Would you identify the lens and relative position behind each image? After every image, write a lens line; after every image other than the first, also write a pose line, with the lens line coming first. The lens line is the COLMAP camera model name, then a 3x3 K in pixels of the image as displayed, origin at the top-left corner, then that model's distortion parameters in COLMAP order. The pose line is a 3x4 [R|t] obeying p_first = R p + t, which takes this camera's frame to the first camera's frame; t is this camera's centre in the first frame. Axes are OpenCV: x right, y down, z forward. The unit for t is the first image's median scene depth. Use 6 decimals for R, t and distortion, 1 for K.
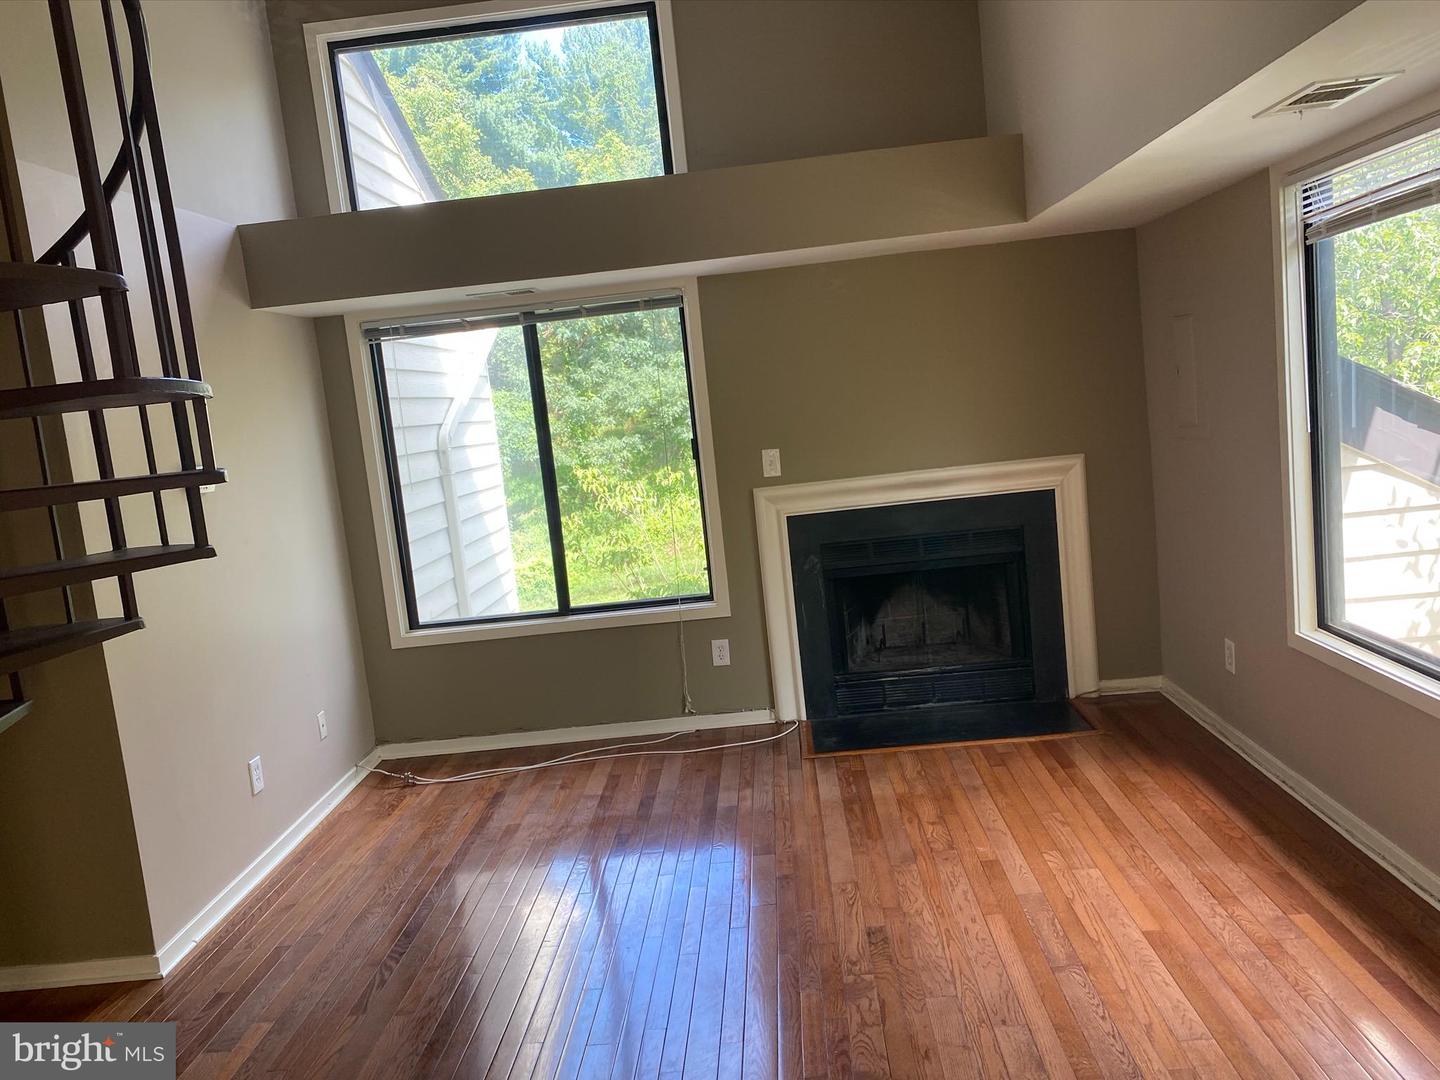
lens RADIAL K [[1091.9, 0, 717.1], [0, 1091.9, 527.0], [0, 0, 1]] dist [0.104380, -0.148615]
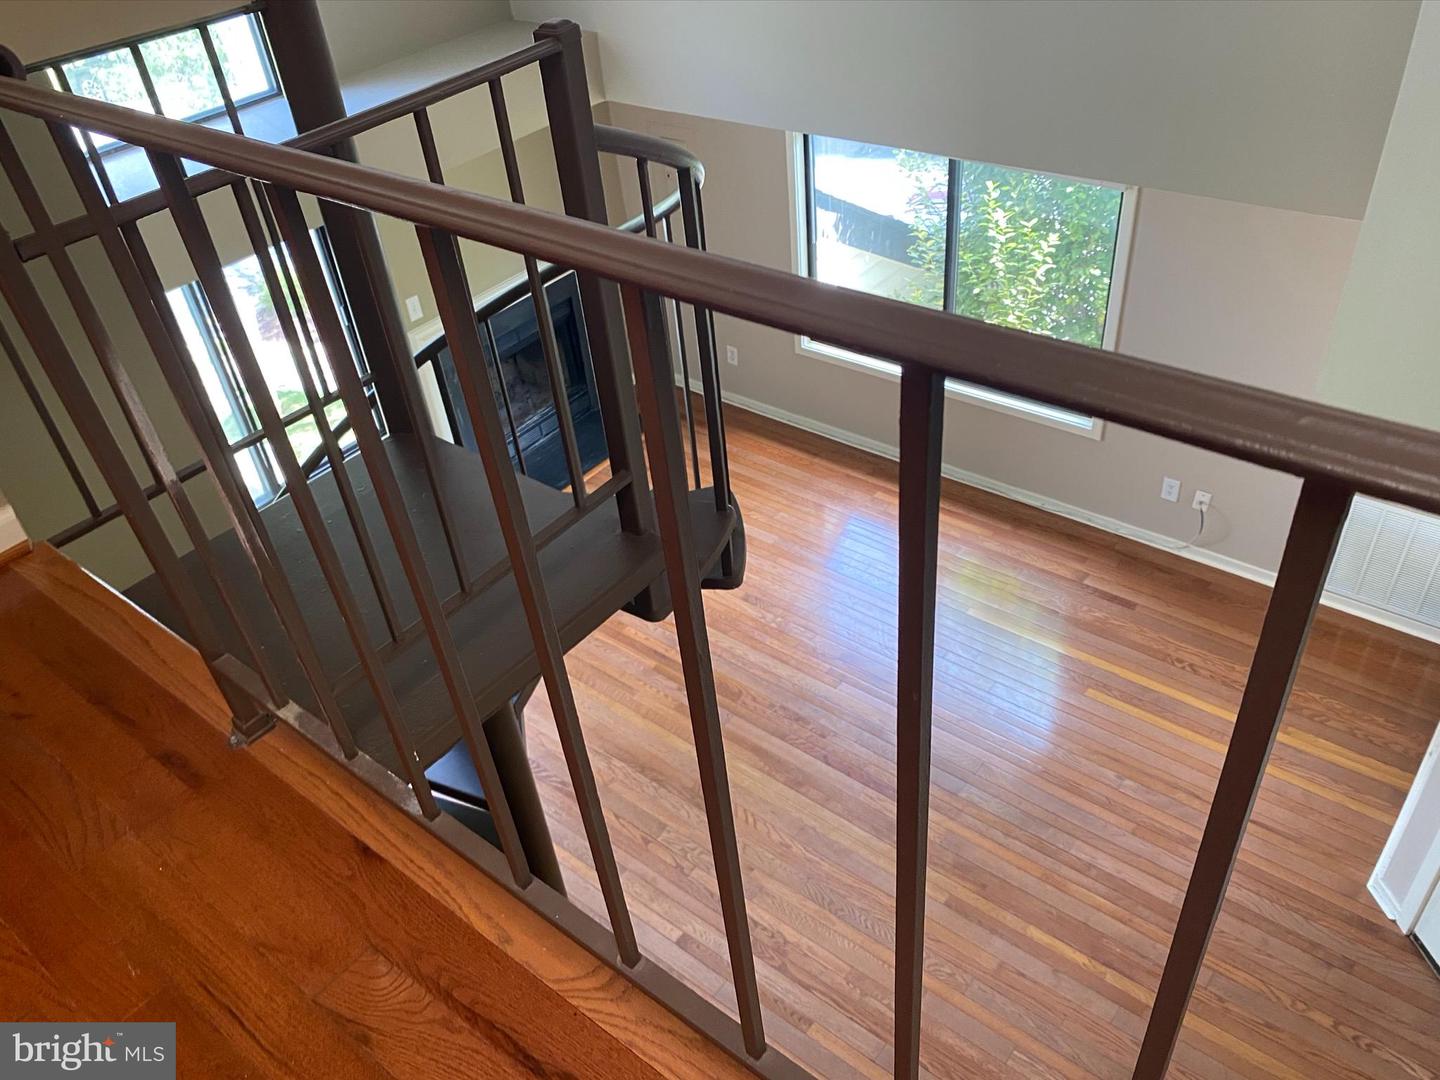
lens RADIAL K [[1094.9, 0, 707.4], [0, 1094.9, 541.8], [0, 0, 1]] dist [0.032124, -0.043322]
pose [[0.598296, -0.454558, 0.659863, -0.808849], [0.123672, 0.866033, 0.484450, -0.462547], [-0.791674, -0.208238, 0.574360, 0.025900]]
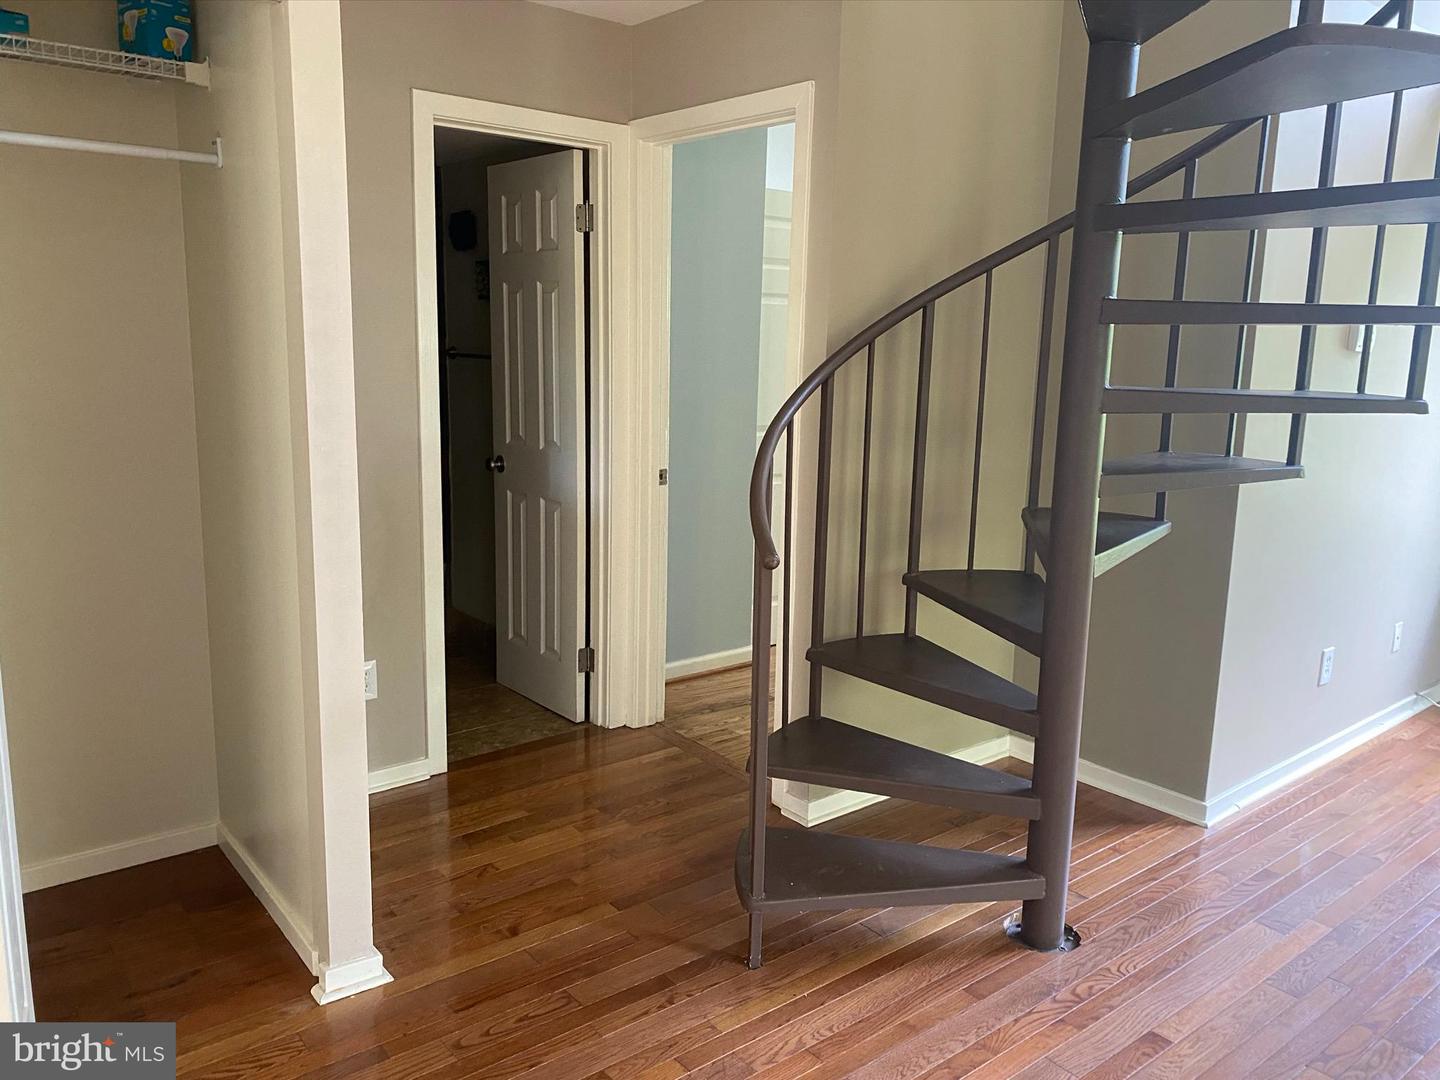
lens RADIAL K [[1089.9, 0, 712.0], [0, 1089.9, 540.8], [0, 0, 1]] dist [0.070289, -0.096270]
pose [[0.655944, 0.261648, -0.708010, -0.129539], [-0.180146, 0.965159, 0.189780, 0.041999], [0.732997, 0.003060, 0.680225, 0.004479]]
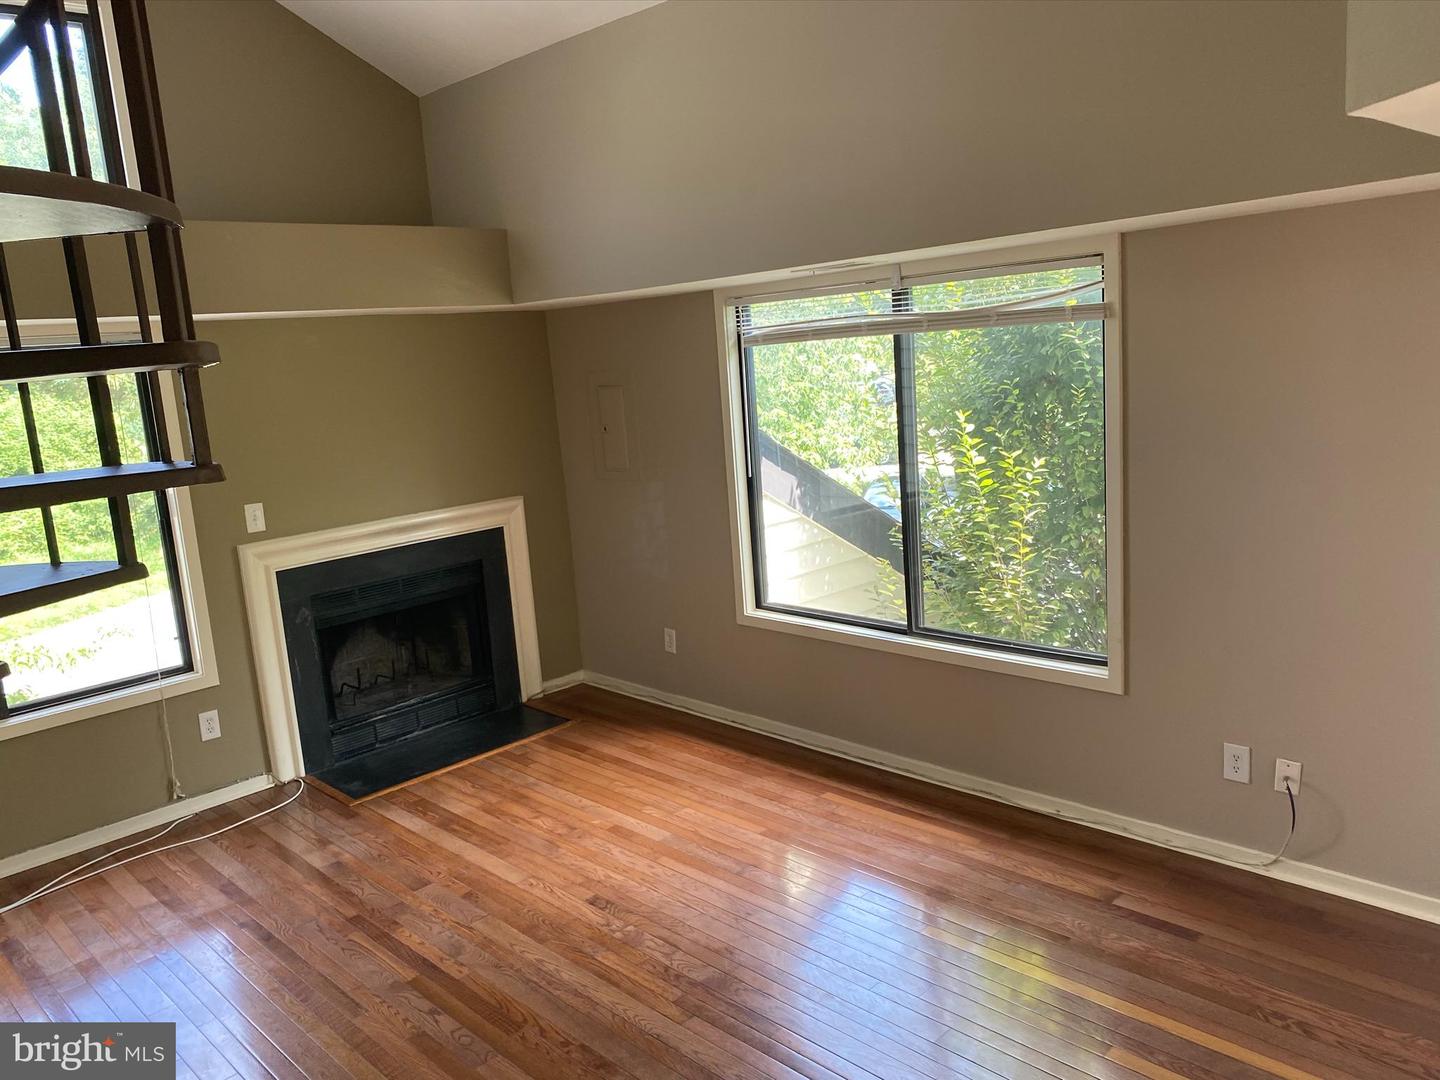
lens RADIAL K [[1089.4, 0, 718.5], [0, 1089.4, 535.9], [0, 0, 1]] dist [0.043624, -0.054823]
pose [[0.682897, -0.073198, 0.726838, -0.464193], [0.088908, 0.995899, 0.016762, -0.028118], [-0.725084, 0.053175, 0.686604, 0.050209]]
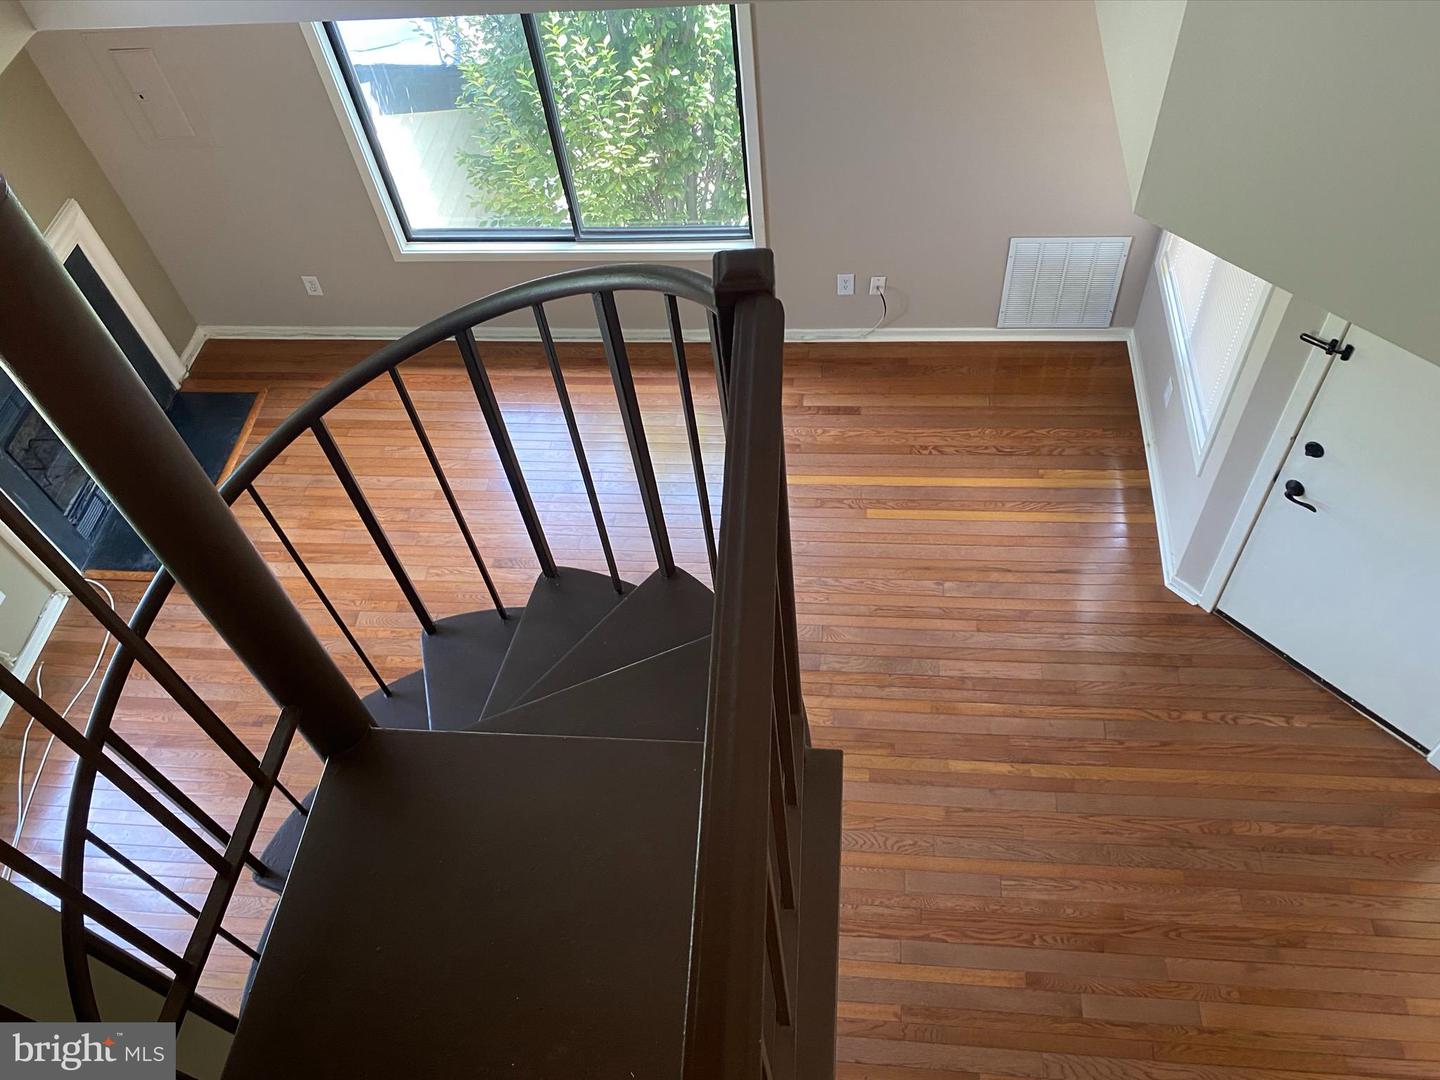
lens RADIAL K [[1082.8, 0, 714.3], [0, 1082.8, 551.7], [0, 0, 1]] dist [0.103471, -0.180302]
pose [[0.061302, -0.738017, 0.671992, -0.696977], [0.205481, 0.668168, 0.715073, -0.562768], [-0.976739, 0.094246, 0.192608, 0.295262]]
